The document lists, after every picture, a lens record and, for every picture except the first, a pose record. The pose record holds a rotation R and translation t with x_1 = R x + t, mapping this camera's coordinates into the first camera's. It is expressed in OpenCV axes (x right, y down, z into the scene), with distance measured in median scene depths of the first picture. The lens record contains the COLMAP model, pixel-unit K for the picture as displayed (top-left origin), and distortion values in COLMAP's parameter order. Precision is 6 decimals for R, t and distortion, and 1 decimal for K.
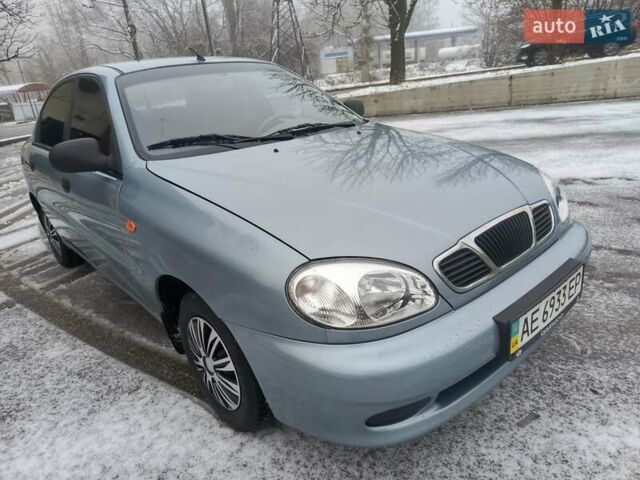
lens RADIAL K [[431.7, 0, 320.0], [0, 431.7, 240.0], [0, 0, 1]] dist [0.021592, -0.003328]
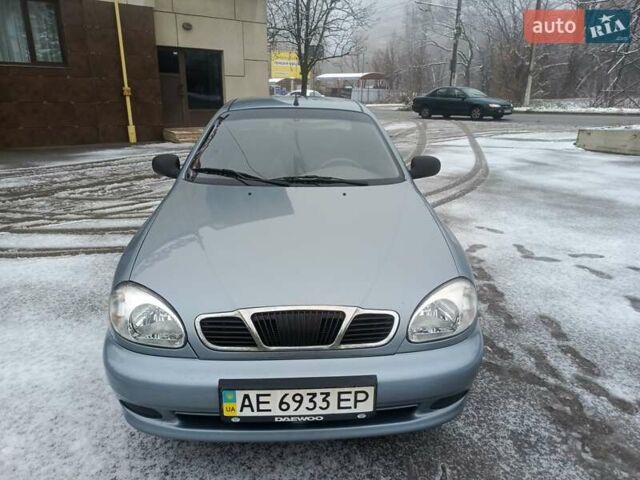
lens RADIAL K [[431.7, 0, 320.0], [0, 431.7, 240.0], [0, 0, 1]] dist [0.021592, -0.003328]
pose [[0.792033, 0.293443, -0.535328, 1.061676], [-0.295288, 0.951641, 0.084760, -0.342958], [0.534312, 0.090943, 0.840381, 0.098609]]
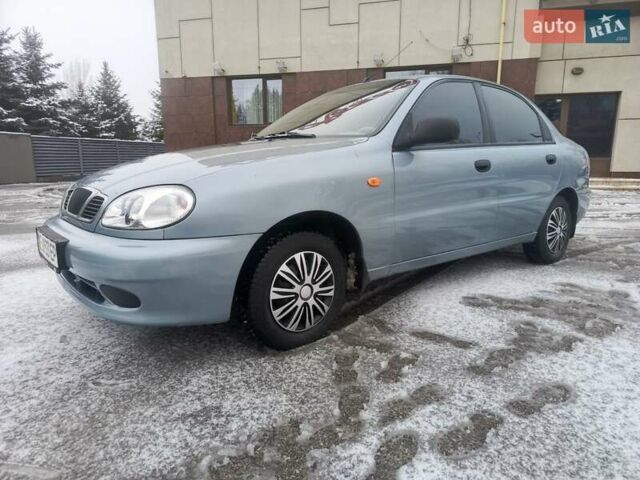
lens RADIAL K [[431.7, 0, 320.0], [0, 431.7, 240.0], [0, 0, 1]] dist [0.021592, -0.003328]
pose [[-0.003325, 0.279975, -0.960001, 1.942946], [-0.348901, 0.899354, 0.263496, -0.569051], [0.937154, 0.335821, 0.094694, 1.752007]]
